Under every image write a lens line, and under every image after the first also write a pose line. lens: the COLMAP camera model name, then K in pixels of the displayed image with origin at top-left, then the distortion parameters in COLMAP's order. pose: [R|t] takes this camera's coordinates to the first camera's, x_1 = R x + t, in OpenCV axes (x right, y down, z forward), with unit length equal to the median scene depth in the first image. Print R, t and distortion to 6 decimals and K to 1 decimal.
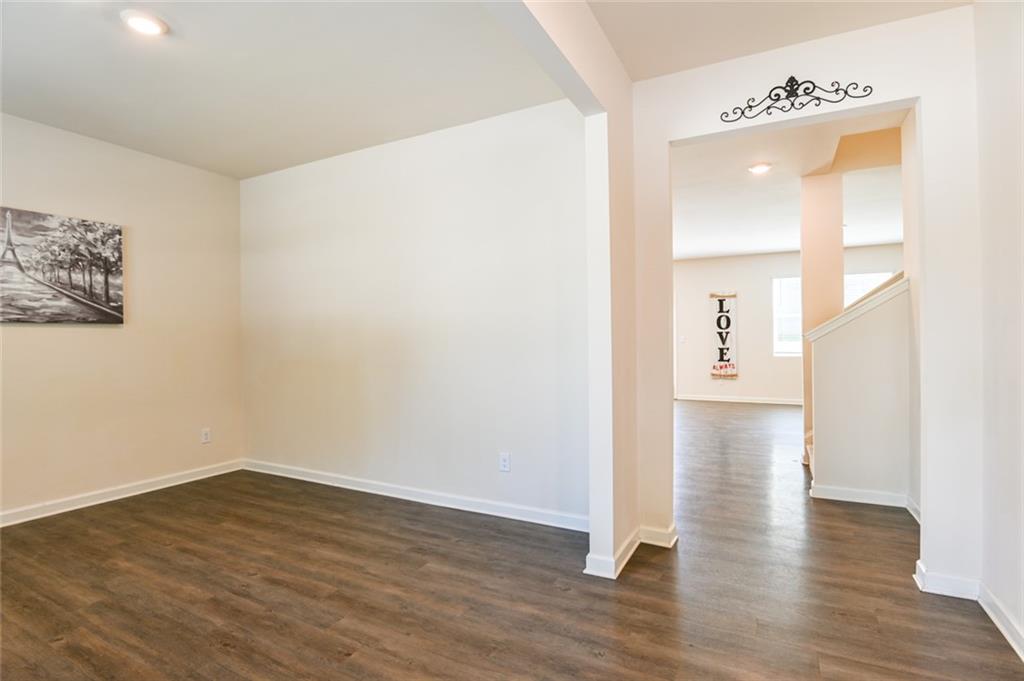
lens RADIAL K [[500.2, 0, 511.0], [0, 500.2, 341.1], [0, 0, 1]] dist [-0.021882, 0.000538]
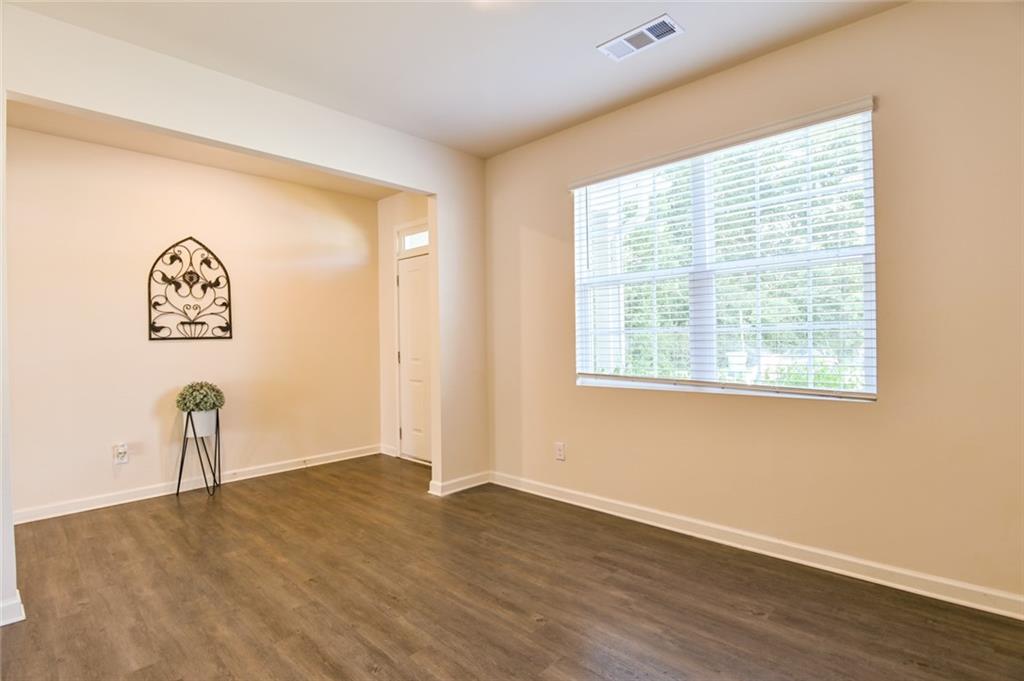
lens RADIAL K [[500.2, 0, 513.7], [0, 500.2, 343.9], [0, 0, 1]] dist [-0.021882, 0.000538]
pose [[-0.963046, 0.023560, 0.268306, -0.905244], [0.026681, 0.999612, 0.007992, 0.002435], [-0.268013, 0.014855, -0.963301, 1.571430]]
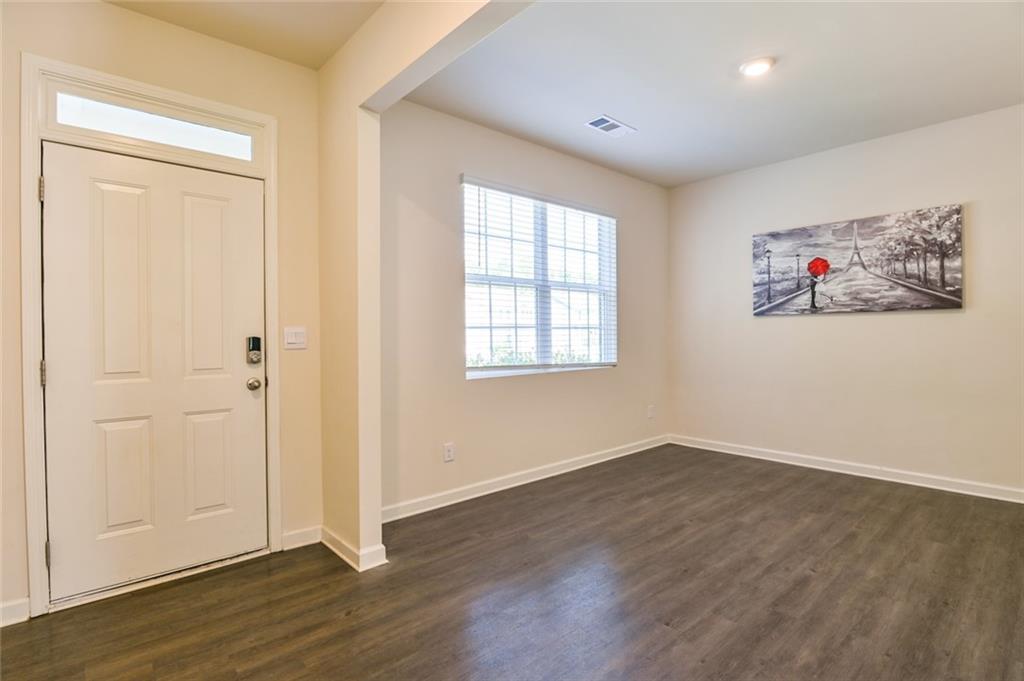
lens RADIAL K [[500.2, 0, 511.5], [0, 500.2, 342.9], [0, 0, 1]] dist [-0.021882, 0.000538]
pose [[-0.349570, 0.029549, -0.936444, 0.573209], [0.010092, 0.999563, 0.027773, -0.005806], [0.936856, 0.000258, -0.349716, 0.781091]]
